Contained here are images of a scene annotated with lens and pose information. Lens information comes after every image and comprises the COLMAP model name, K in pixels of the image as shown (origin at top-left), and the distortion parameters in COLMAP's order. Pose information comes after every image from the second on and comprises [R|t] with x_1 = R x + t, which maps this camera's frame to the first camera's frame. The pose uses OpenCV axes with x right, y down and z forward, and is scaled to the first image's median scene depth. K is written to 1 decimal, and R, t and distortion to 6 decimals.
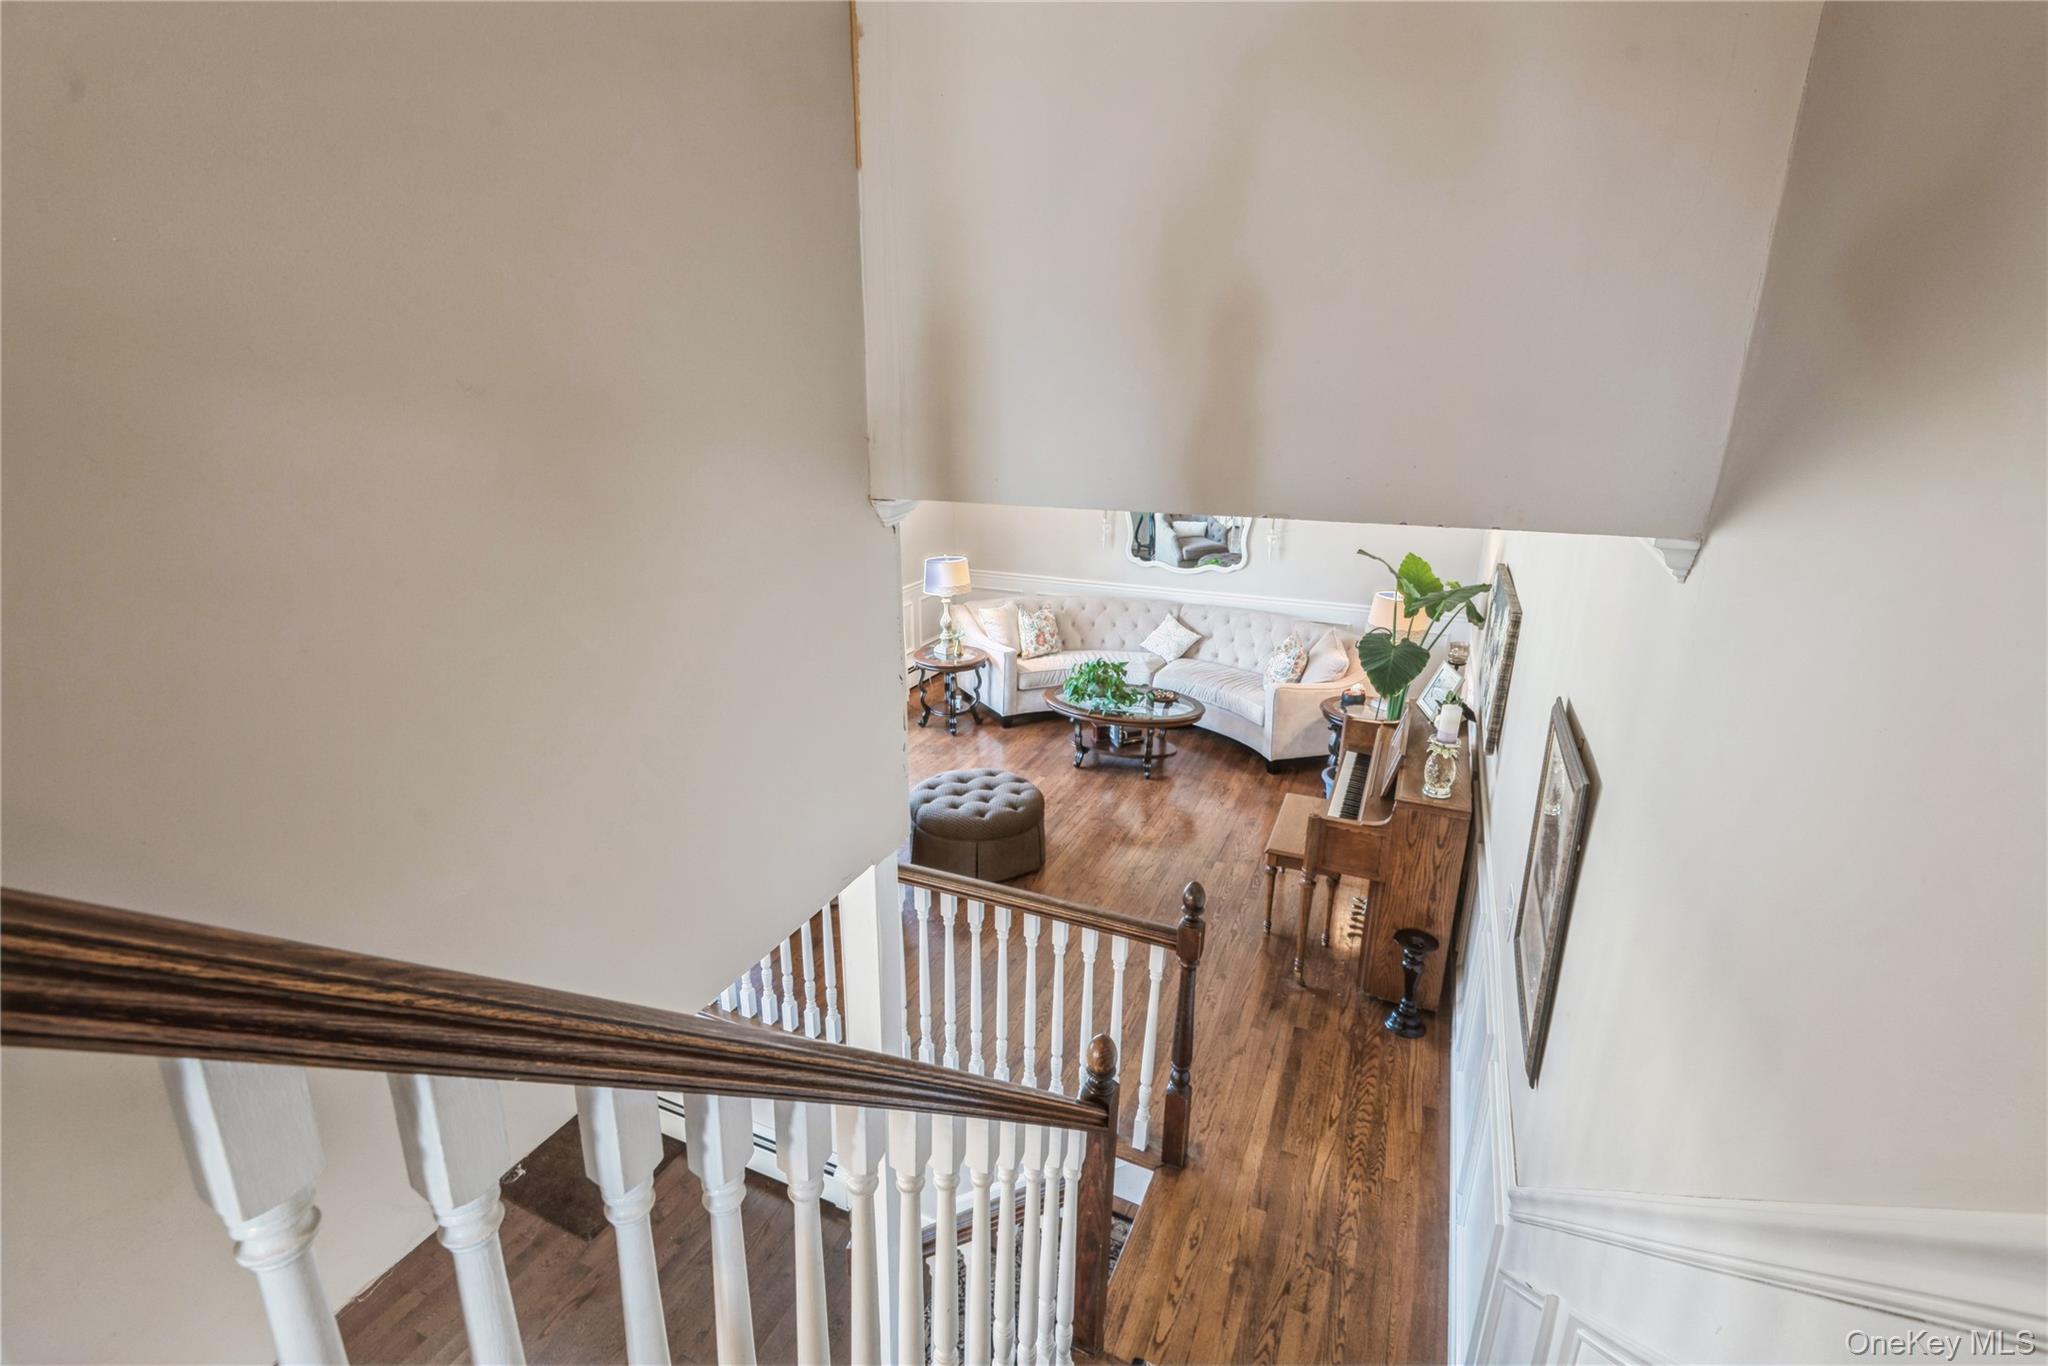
lens RADIAL K [[954.5, 0, 1016.3], [0, 954.5, 680.4], [0, 0, 1]] dist [0.001427, -0.000179]
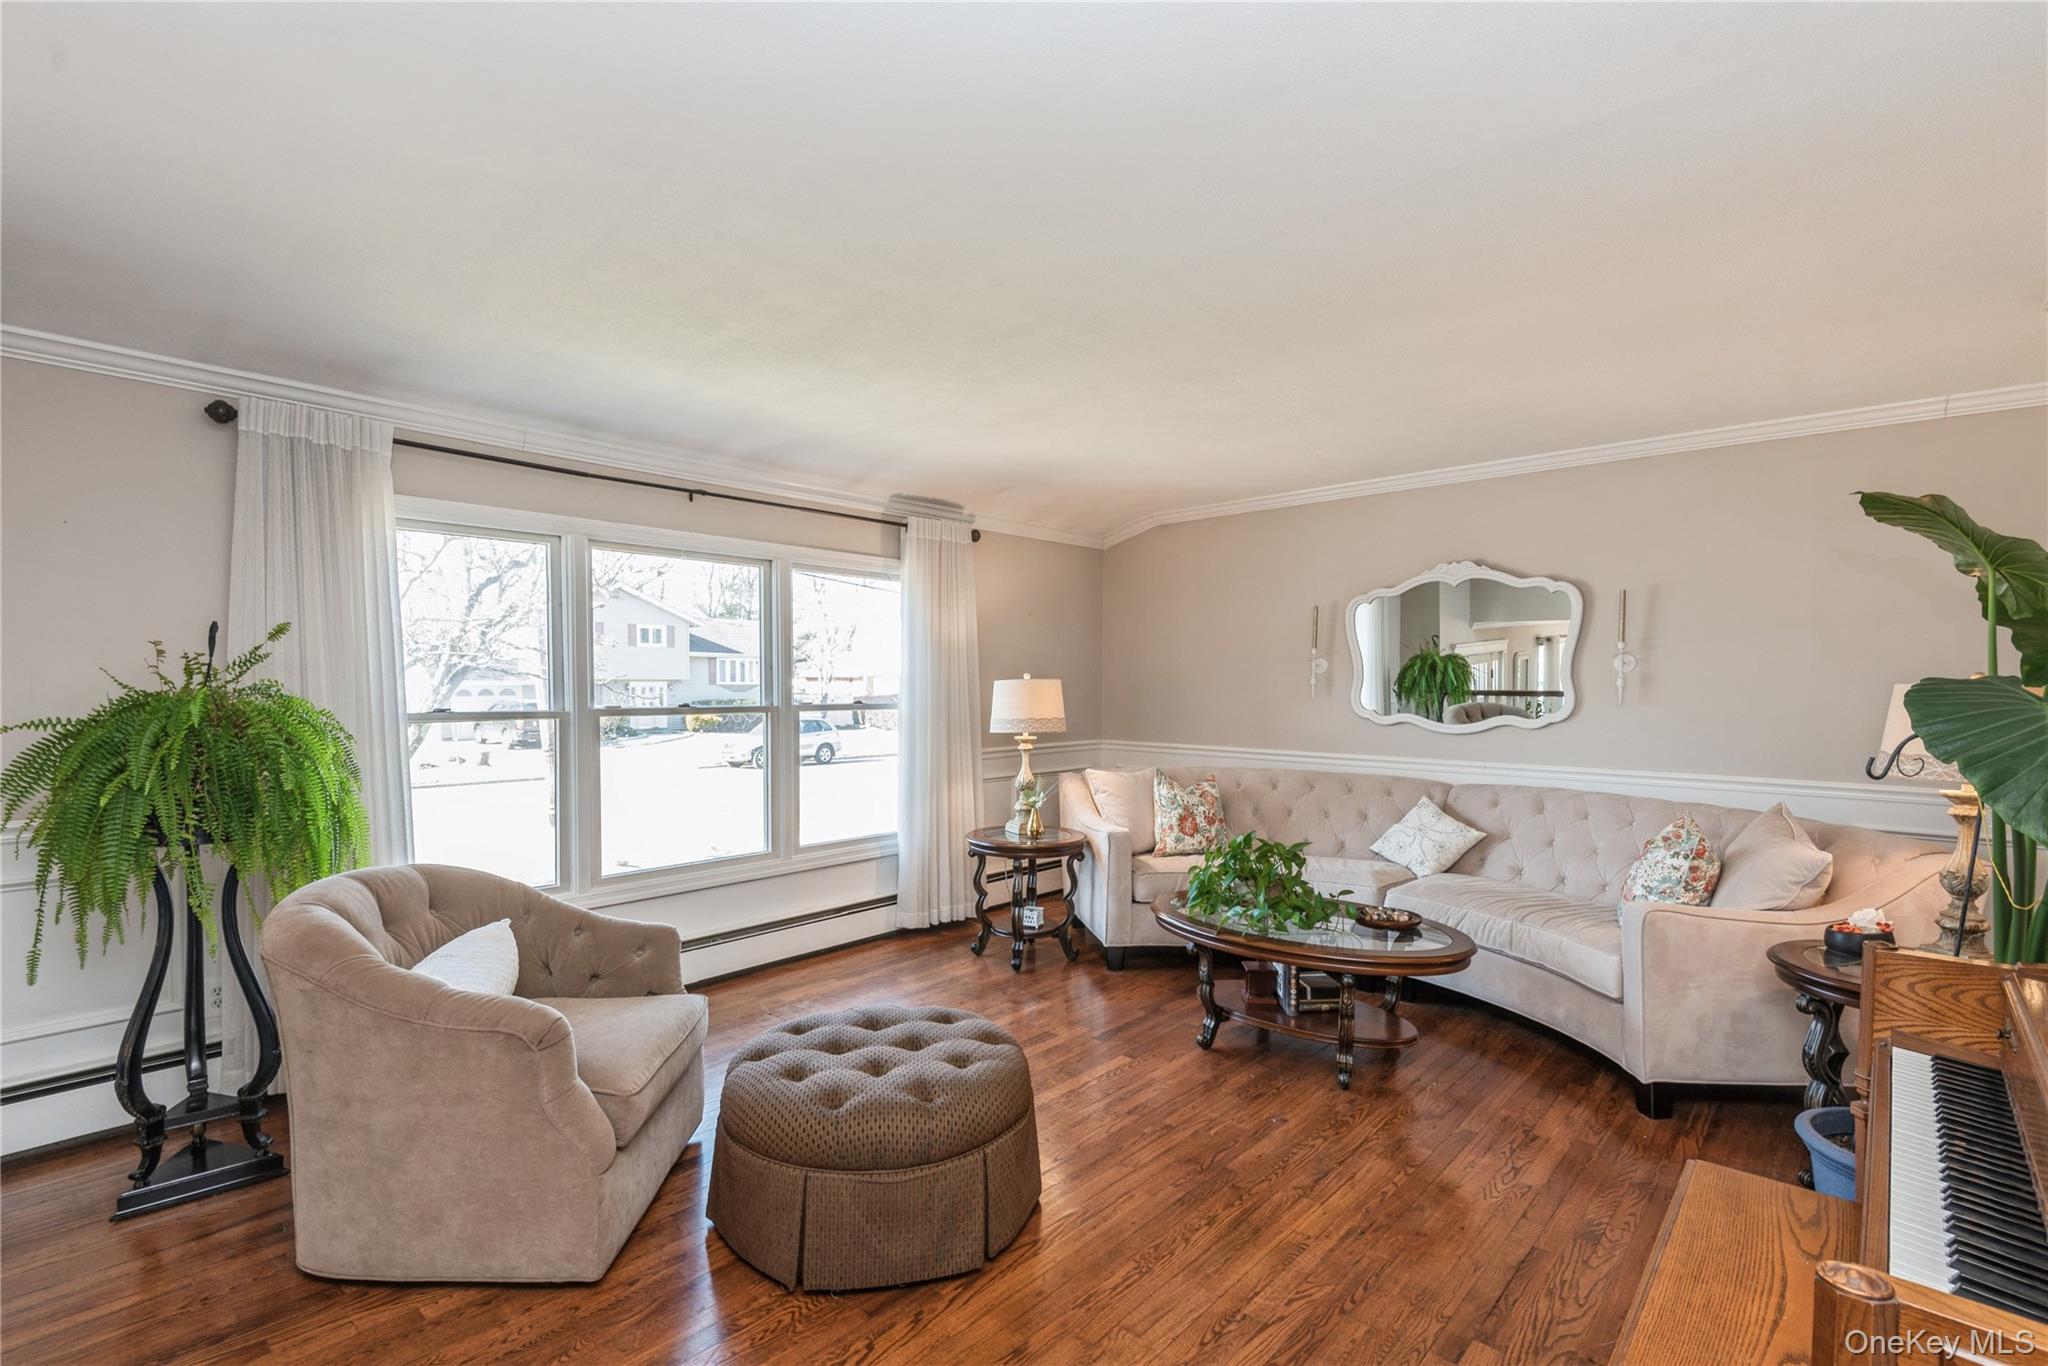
lens RADIAL K [[953.6, 0, 1022.7], [0, 953.6, 711.5], [0, 0, 1]] dist [0.017048, -0.018157]
pose [[0.948247, 0.006550, -0.317466, 0.130573], [-0.093366, 0.961343, -0.259043, 0.059110], [0.303497, 0.275277, 0.912202, 0.454671]]
